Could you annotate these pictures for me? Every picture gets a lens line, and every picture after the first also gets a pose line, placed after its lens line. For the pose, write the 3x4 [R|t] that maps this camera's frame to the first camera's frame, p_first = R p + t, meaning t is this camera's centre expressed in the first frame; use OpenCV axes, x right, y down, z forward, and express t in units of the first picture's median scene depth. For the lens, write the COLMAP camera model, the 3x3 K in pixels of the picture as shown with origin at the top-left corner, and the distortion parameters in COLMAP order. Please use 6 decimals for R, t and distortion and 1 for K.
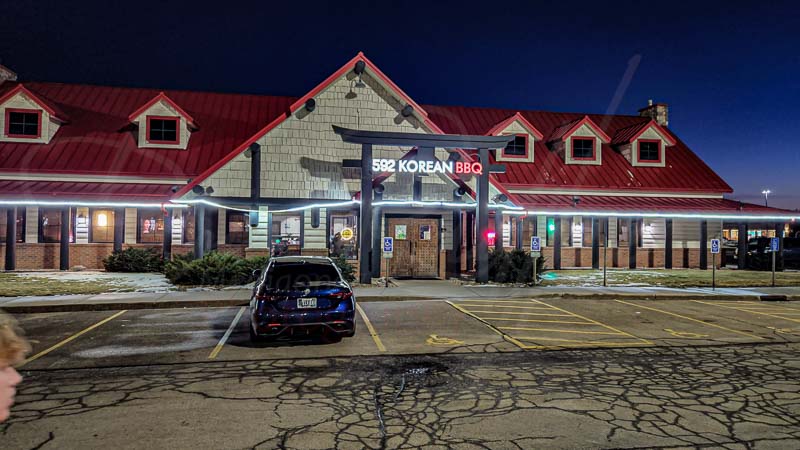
lens RADIAL K [[592.2, 0, 400.0], [0, 592.2, 225.0], [0, 0, 1]] dist [-0.004469, -0.004606]
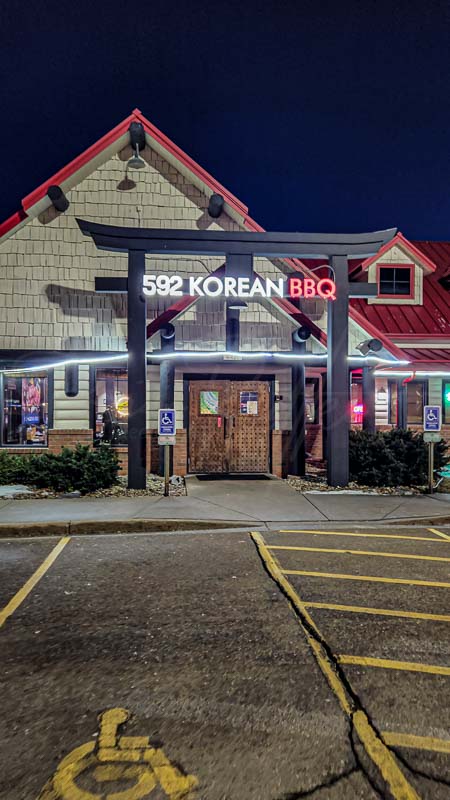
lens RADIAL K [[592.2, 0, 226.7], [0, 592.2, 413.7], [0, 0, 1]] dist [-0.004469, -0.004606]
pose [[0.996092, -0.007918, -0.087964, 0.076981], [0.009105, 0.999873, 0.013098, 0.016135], [0.087849, -0.013848, 0.996038, 0.387198]]
